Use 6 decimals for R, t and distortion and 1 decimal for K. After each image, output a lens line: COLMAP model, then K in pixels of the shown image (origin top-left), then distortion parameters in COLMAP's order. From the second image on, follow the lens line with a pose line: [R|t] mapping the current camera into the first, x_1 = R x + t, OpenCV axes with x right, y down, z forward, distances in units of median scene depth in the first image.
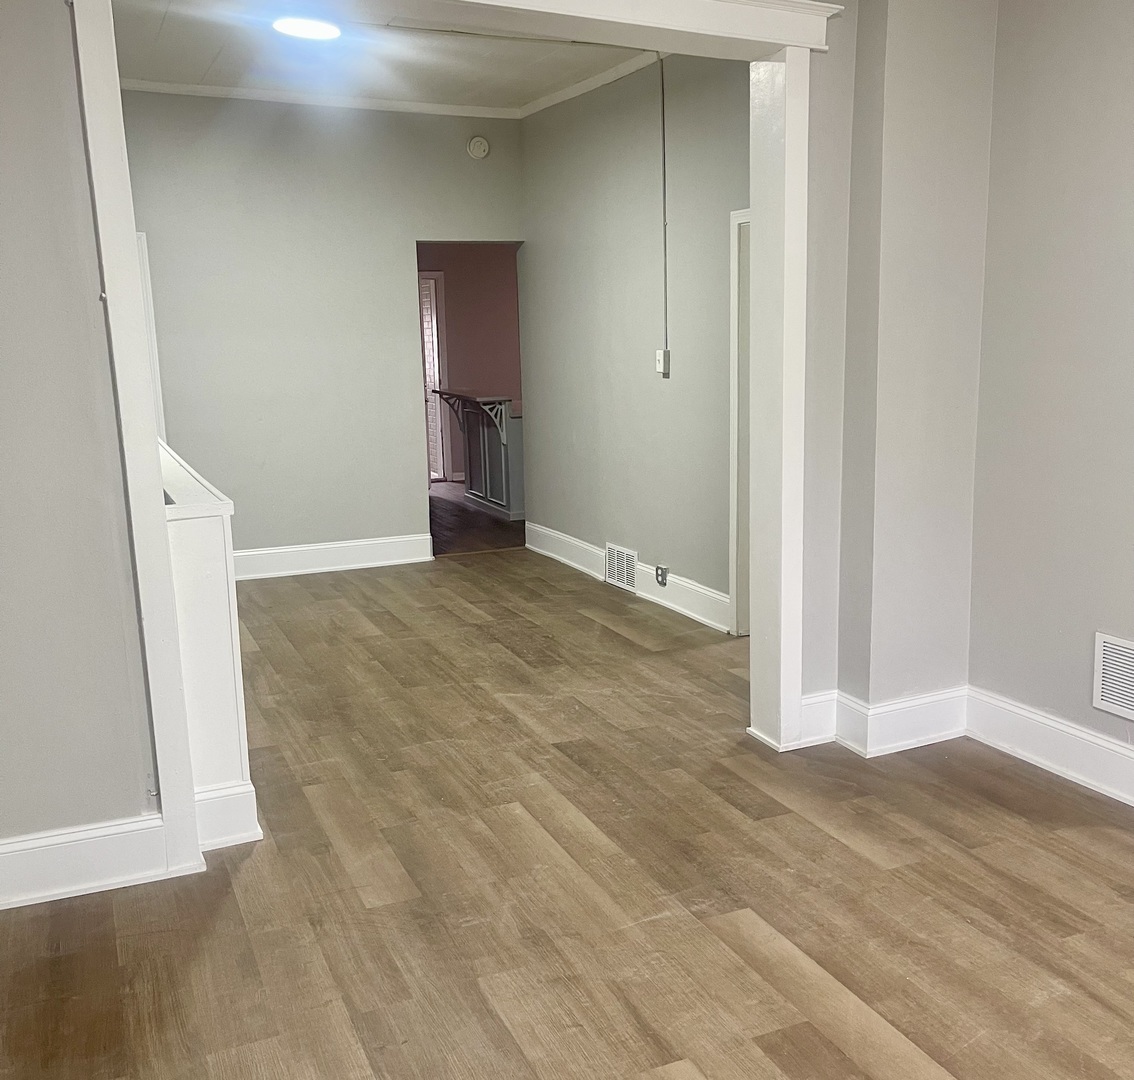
lens RADIAL K [[1149.2, 0, 572.7], [0, 1149.2, 537.1], [0, 0, 1]] dist [0.023133, 0.000000]
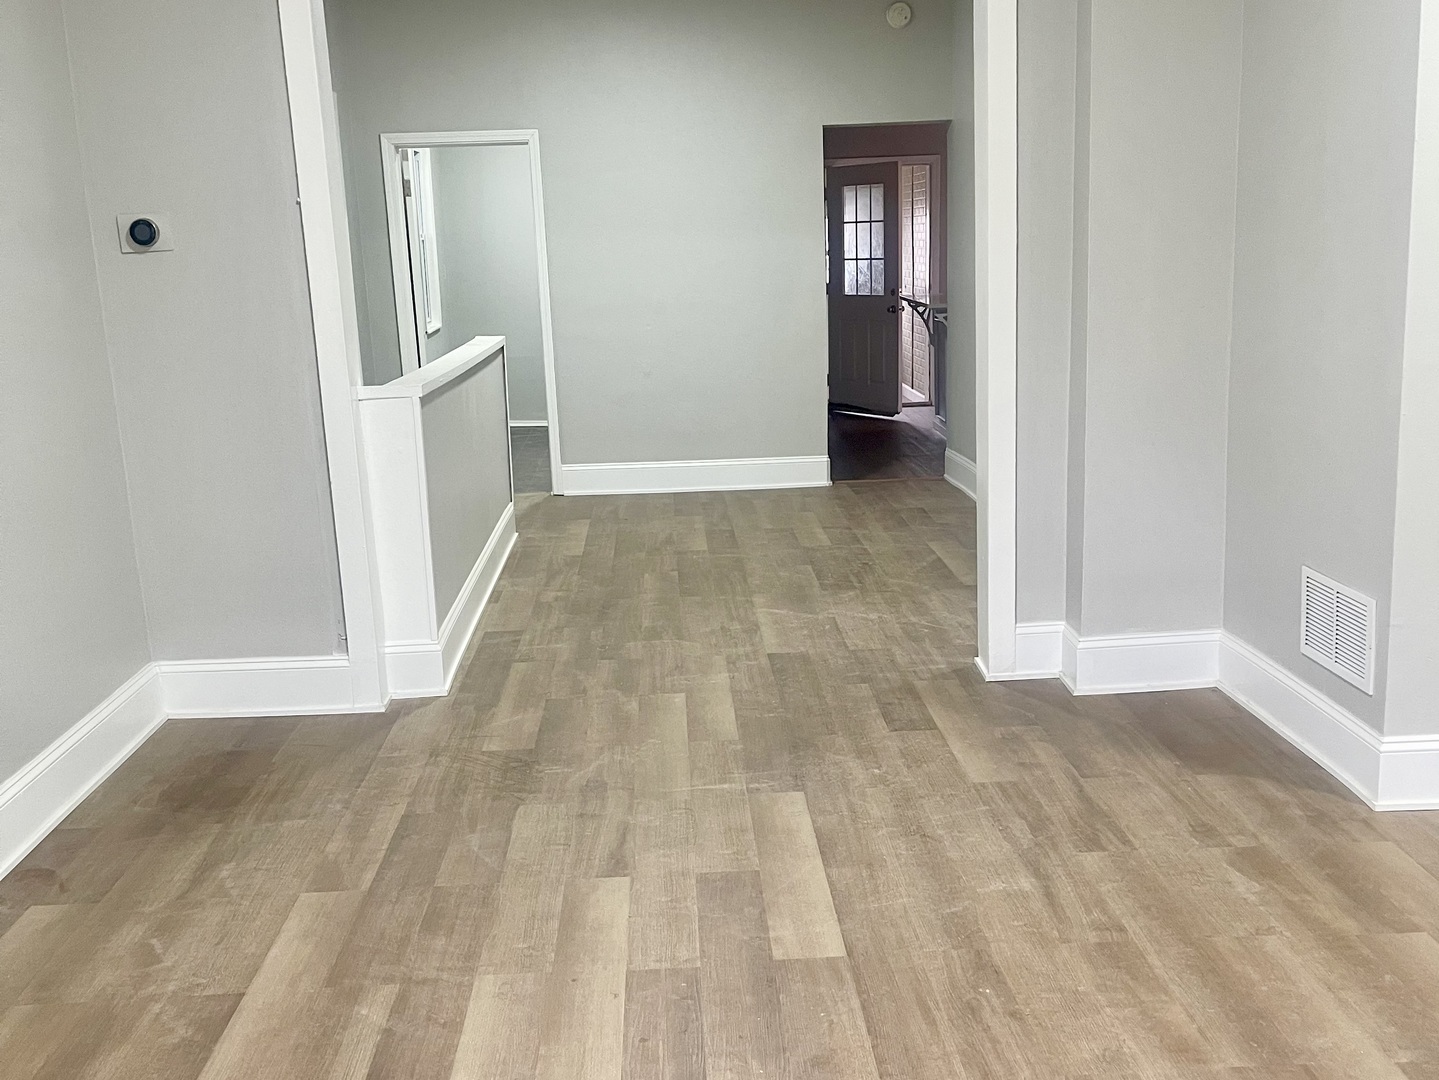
lens RADIAL K [[1449.2, 0, 714.9], [0, 1449.2, 543.6], [0, 0, 1]] dist [0.039945, 0.000000]
pose [[0.931020, 0.066194, -0.358915, 0.434526], [-0.053089, 0.997518, 0.046258, 0.038046], [0.361086, -0.024013, 0.932223, -0.184879]]
